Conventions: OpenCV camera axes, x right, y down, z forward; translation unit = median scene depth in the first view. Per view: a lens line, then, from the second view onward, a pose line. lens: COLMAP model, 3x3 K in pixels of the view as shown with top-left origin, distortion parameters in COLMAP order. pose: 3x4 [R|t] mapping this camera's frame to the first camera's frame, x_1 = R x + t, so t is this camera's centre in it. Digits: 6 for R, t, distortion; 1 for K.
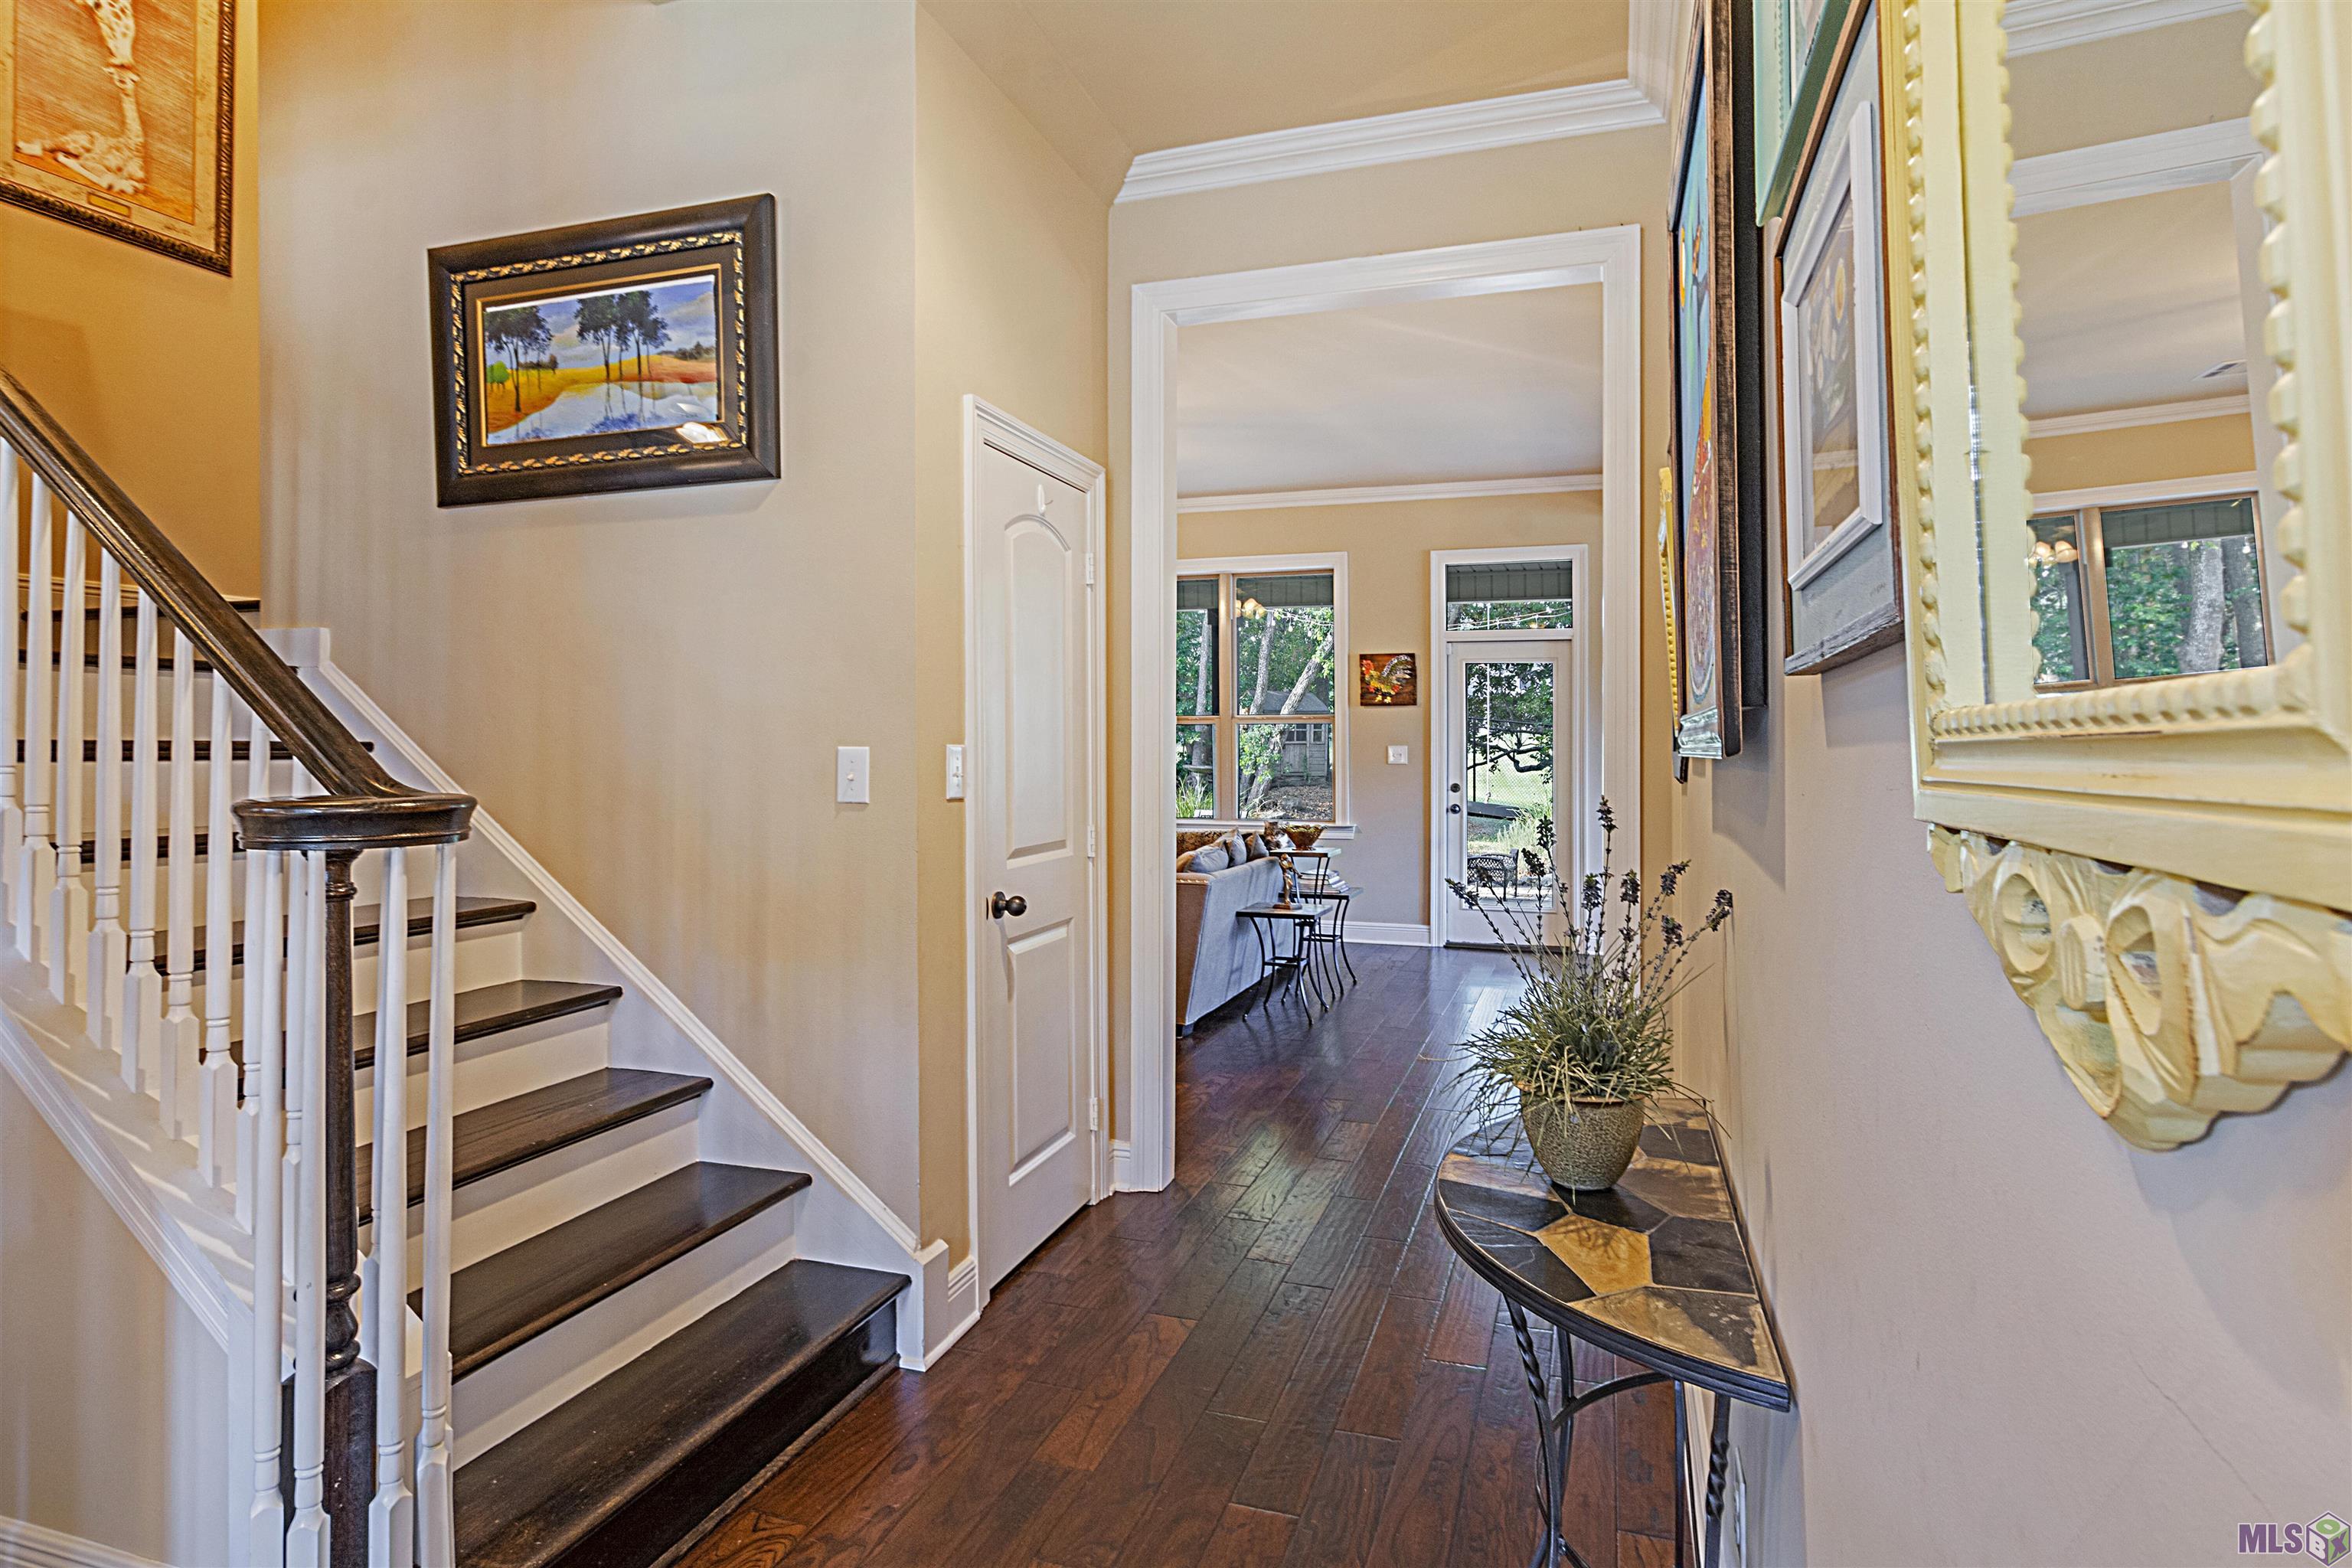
lens RADIAL K [[1197.6, 0, 1222.8], [0, 1197.6, 746.5], [0, 0, 1]] dist [-0.001226, -0.001124]
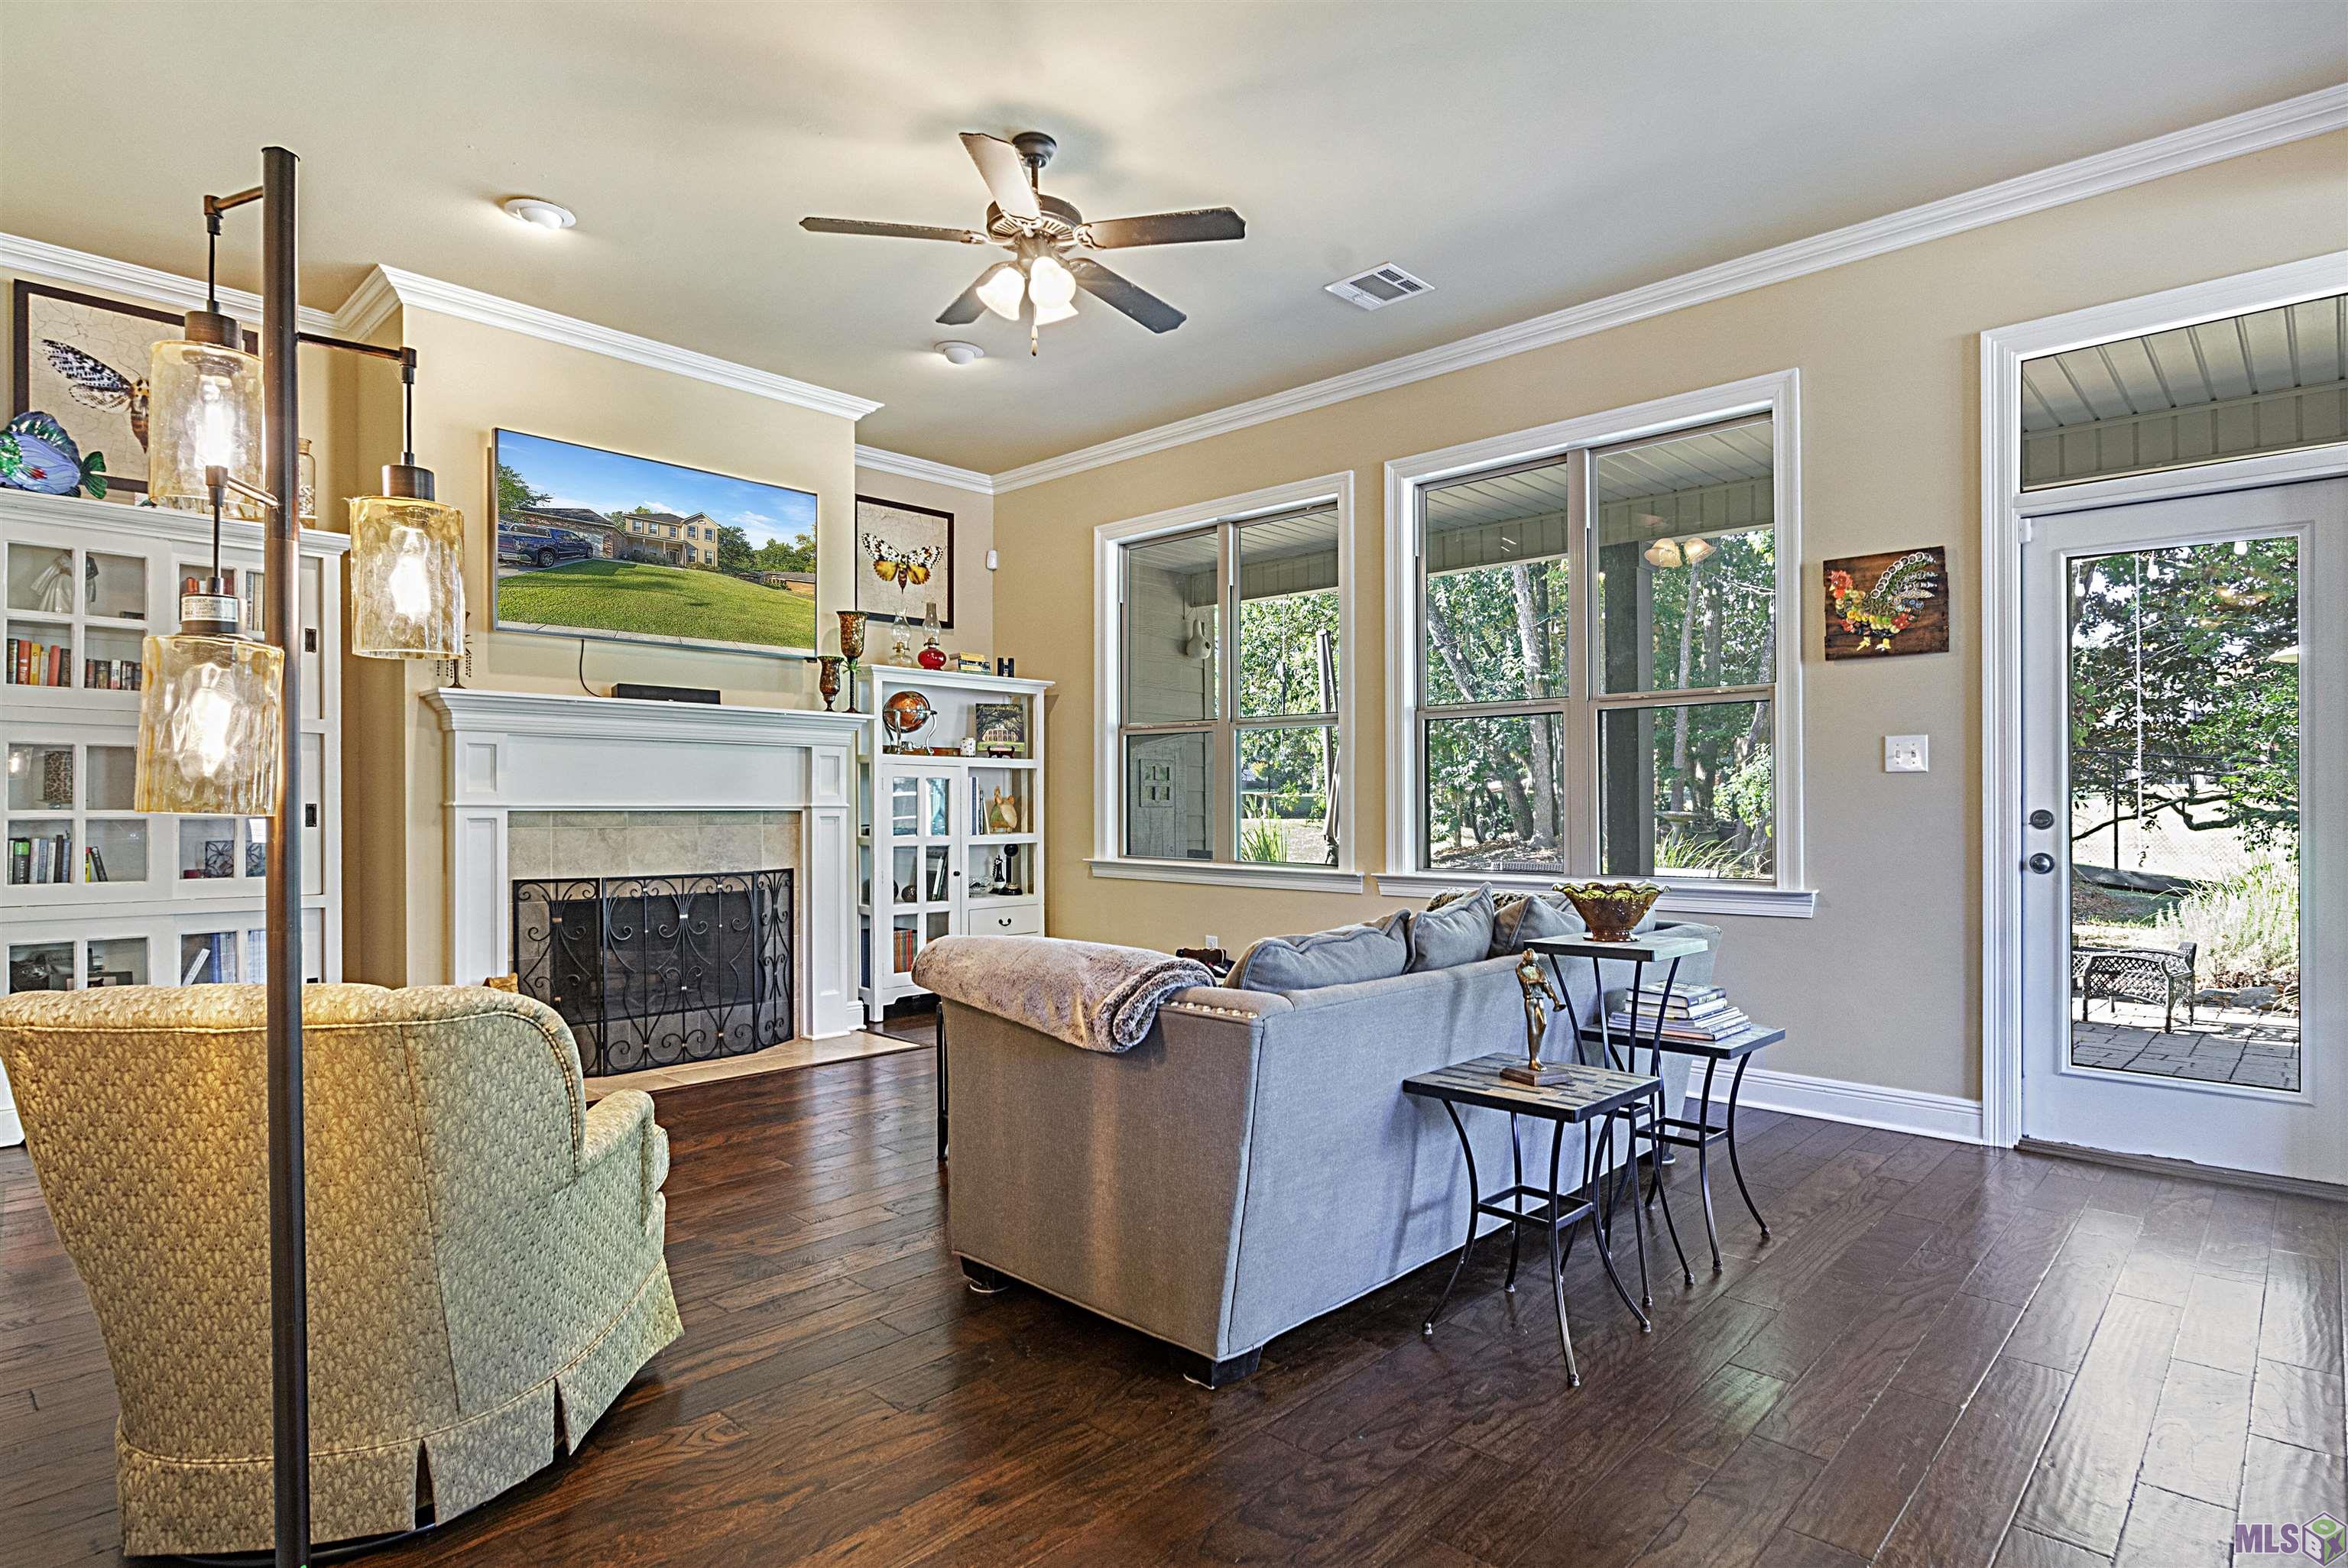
lens RADIAL K [[1230.3, 0, 1228.5], [0, 1230.3, 800.1], [0, 0, 1]] dist [0.000503, 0.000923]
pose [[0.912857, -0.002874, -0.408269, 0.078691], [0.000937, 0.999987, -0.004944, 0.023246], [0.408278, 0.004131, 0.912848, 0.335545]]
